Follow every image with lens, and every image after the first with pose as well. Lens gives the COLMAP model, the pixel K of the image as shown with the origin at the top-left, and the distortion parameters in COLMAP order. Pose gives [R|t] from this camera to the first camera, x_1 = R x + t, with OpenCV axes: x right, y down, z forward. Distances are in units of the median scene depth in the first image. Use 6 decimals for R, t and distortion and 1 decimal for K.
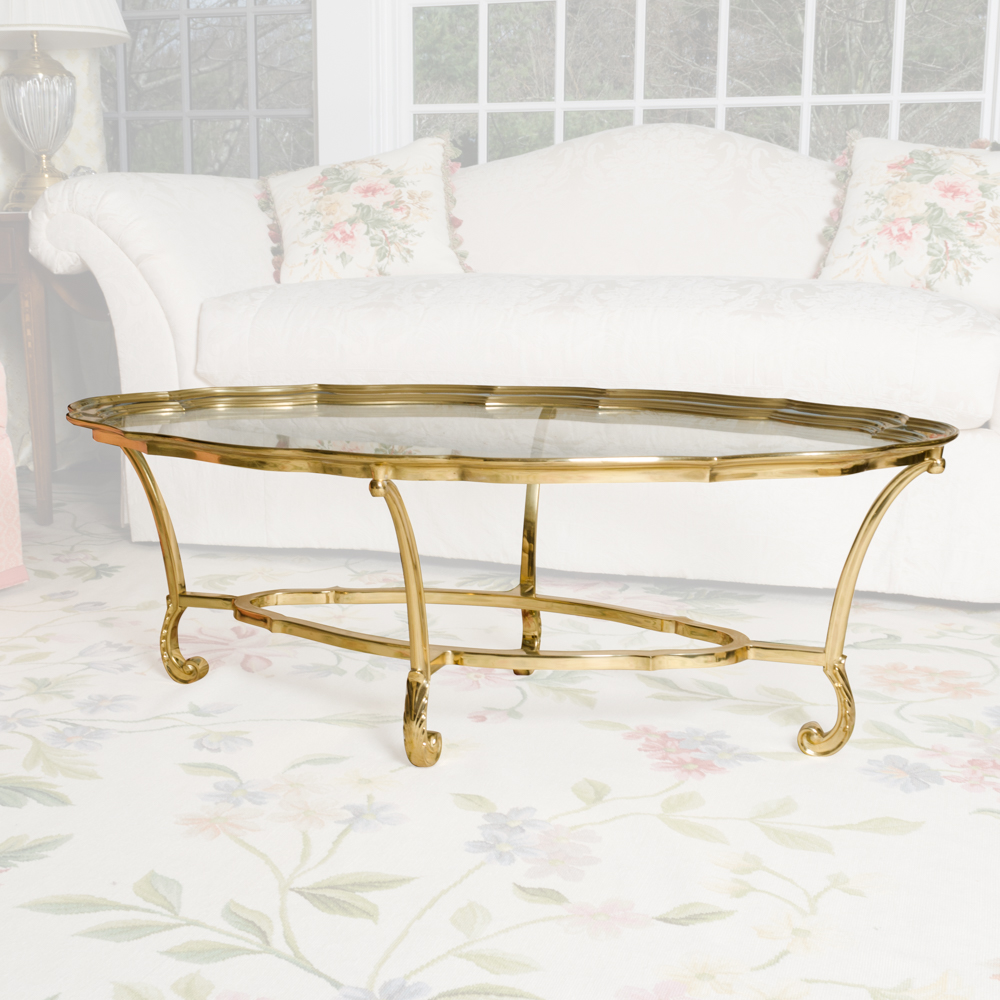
lens RADIAL K [[1521.9, 0, 497.8], [0, 1521.9, 500.8], [0, 0, 1]] dist [0.028849, 0.000000]
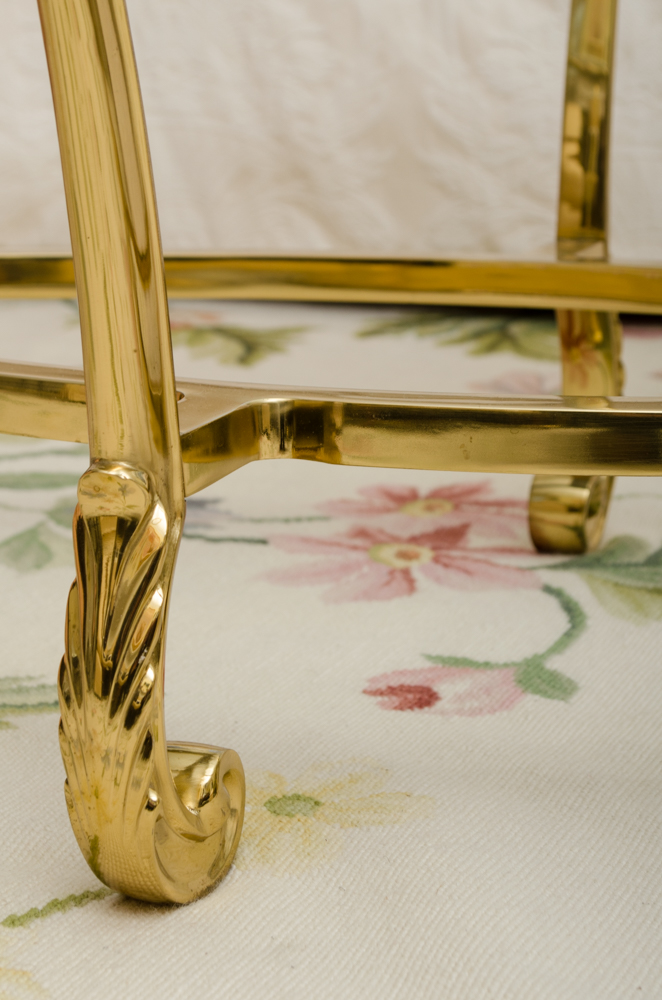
lens RADIAL K [[2403.0, 0, 331.9], [0, 2403.0, 499.9], [0, 0, 1]] dist [0.163788, 0.000000]
pose [[0.998685, 0.004763, -0.051036, -0.004501], [-0.002114, 0.998653, 0.051844, 0.084068], [0.051214, -0.051668, 0.997350, 0.563317]]
